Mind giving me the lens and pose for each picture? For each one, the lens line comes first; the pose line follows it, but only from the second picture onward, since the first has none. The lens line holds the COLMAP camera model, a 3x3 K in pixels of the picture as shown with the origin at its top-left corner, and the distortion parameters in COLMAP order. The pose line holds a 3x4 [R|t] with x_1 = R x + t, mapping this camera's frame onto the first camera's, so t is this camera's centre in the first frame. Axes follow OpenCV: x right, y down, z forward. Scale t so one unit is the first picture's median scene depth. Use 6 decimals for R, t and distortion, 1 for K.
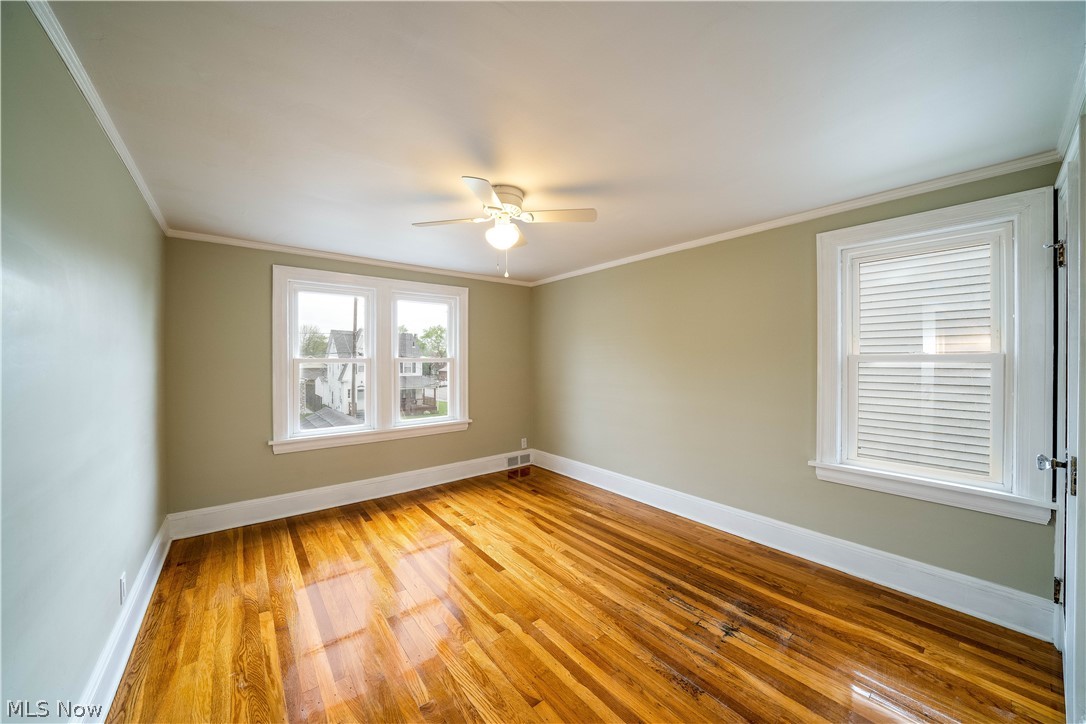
lens RADIAL K [[382.4, 0, 539.3], [0, 382.4, 362.3], [0, 0, 1]] dist [-0.028391, 0.003228]
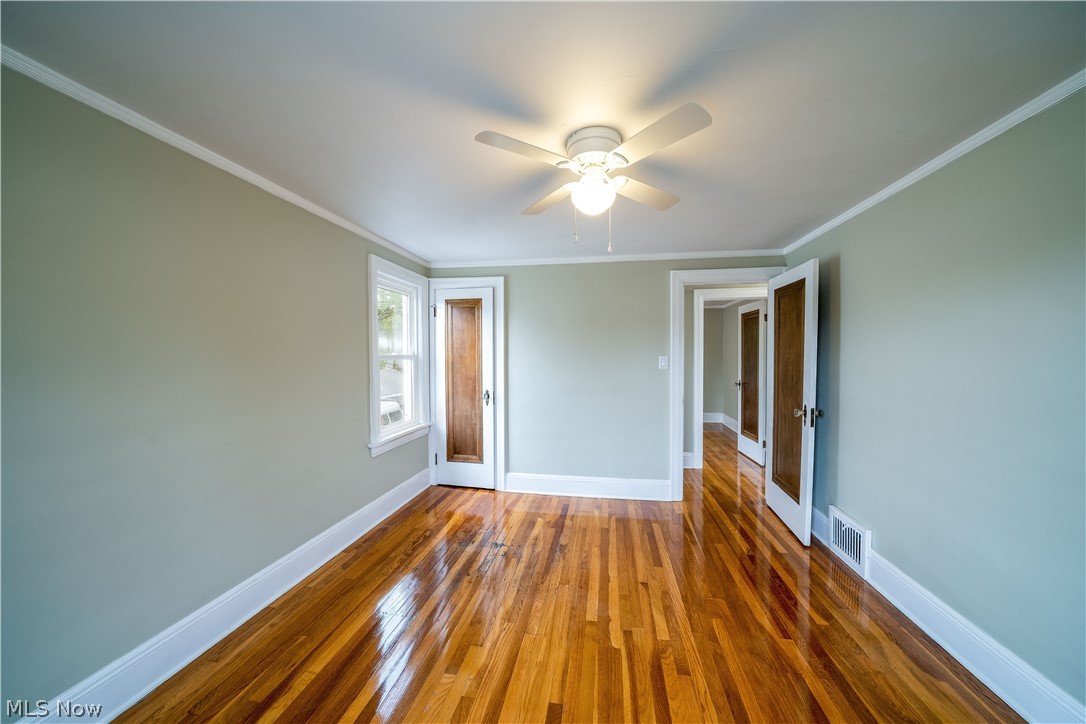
lens RADIAL K [[382.3, 0, 545.9], [0, 382.3, 361.0], [0, 0, 1]] dist [-0.027868, 0.003860]
pose [[-0.673578, -0.009249, 0.739059, -0.677375], [0.009081, 0.999743, 0.020788, -0.022970], [-0.739061, 0.020713, -0.673320, 1.799140]]
